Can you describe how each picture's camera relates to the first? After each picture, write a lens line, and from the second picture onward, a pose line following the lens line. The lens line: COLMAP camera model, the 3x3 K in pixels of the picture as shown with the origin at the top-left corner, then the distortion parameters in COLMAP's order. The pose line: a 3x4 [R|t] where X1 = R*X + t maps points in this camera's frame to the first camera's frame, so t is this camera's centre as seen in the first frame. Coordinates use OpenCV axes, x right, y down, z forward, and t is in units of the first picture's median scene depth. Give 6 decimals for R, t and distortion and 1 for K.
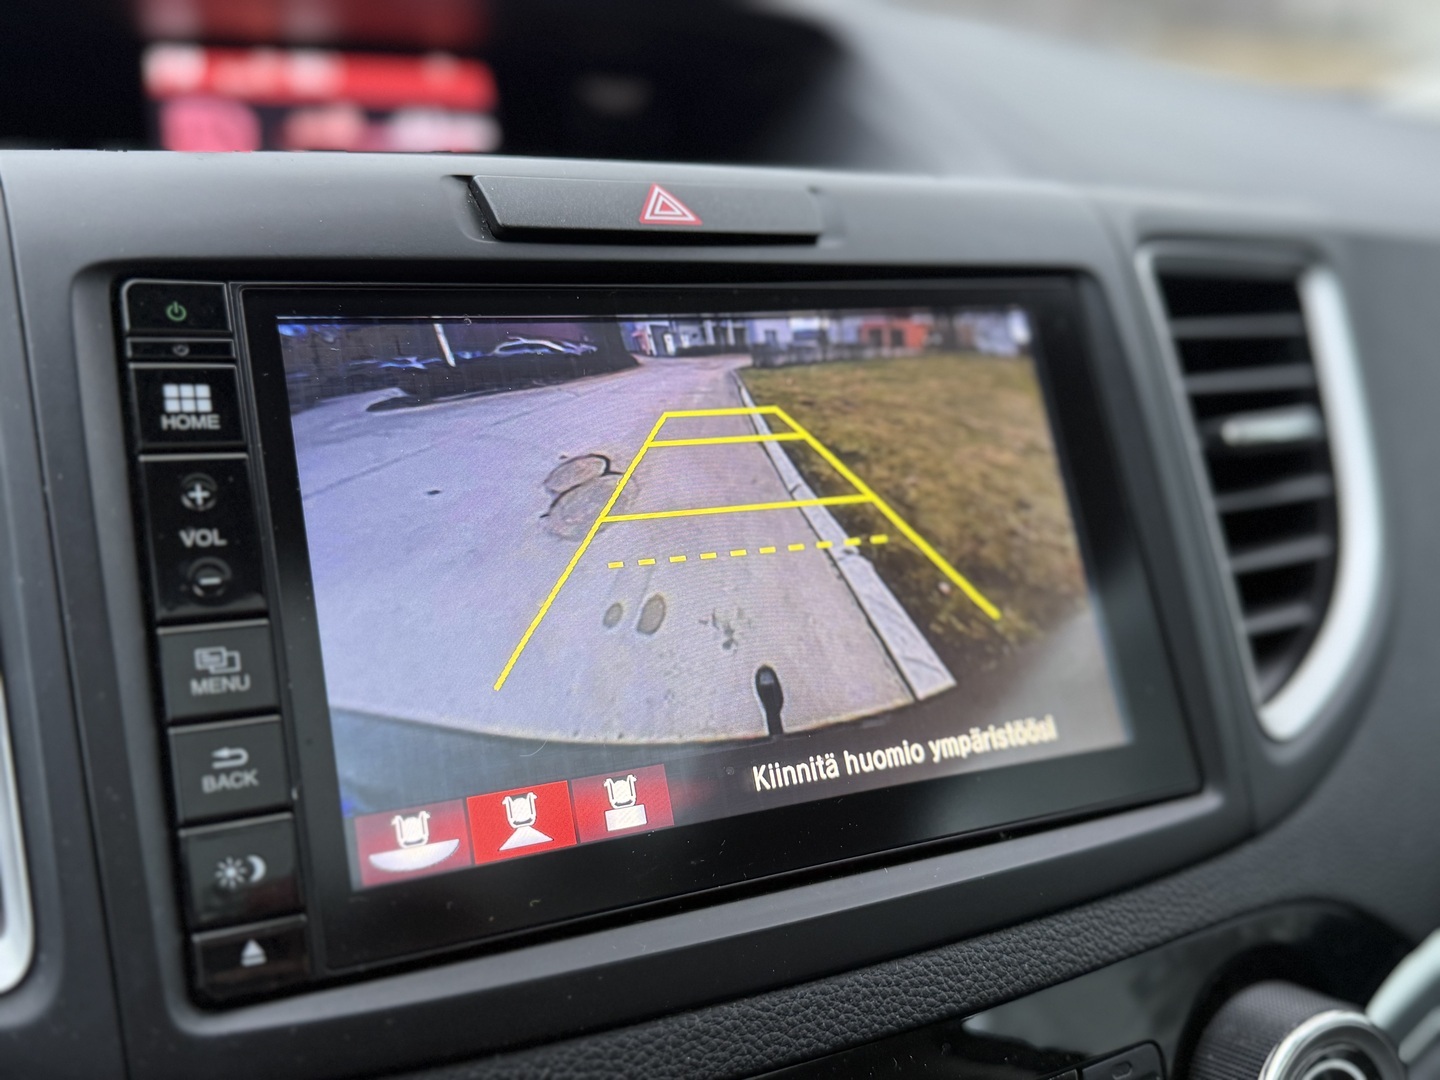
lens RADIAL K [[1274.2, 0, 727.8], [0, 1274.2, 535.9], [0, 0, 1]] dist [0.002134, -0.051349]
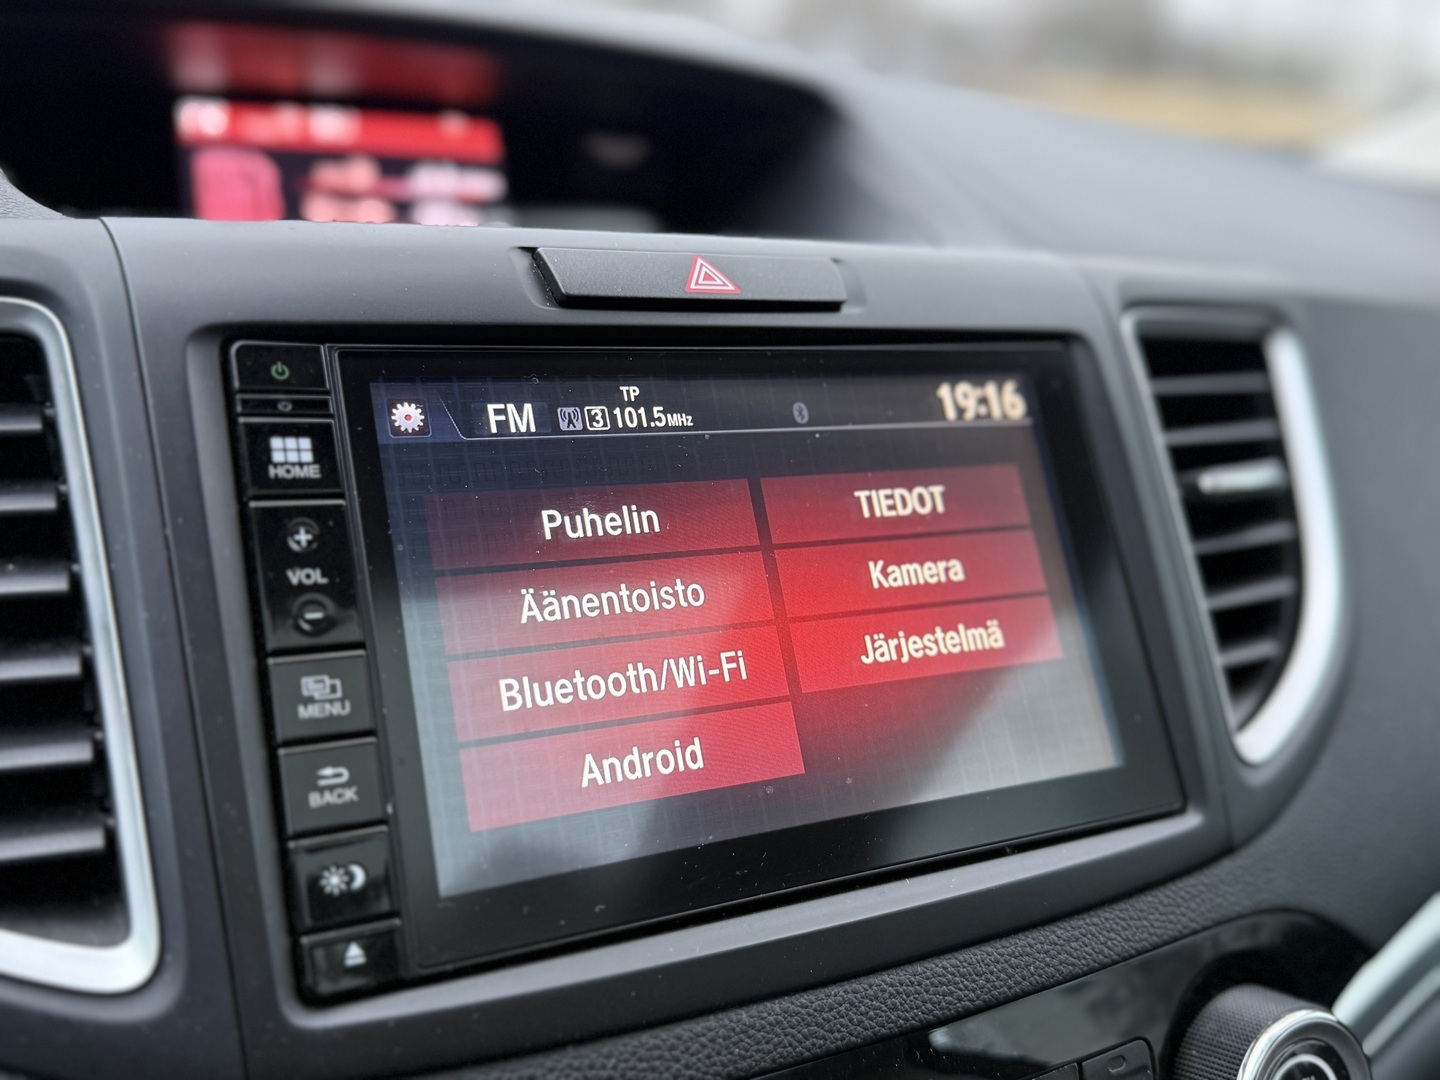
lens RADIAL K [[1274.2, 0, 723.7], [0, 1274.2, 533.1], [0, 0, 1]] dist [0.002134, -0.051349]
pose [[0.999267, 0.008584, 0.037303, -0.079150], [-0.007713, 0.999696, -0.023434, -0.011295], [-0.037493, 0.023129, 0.999029, -0.103064]]
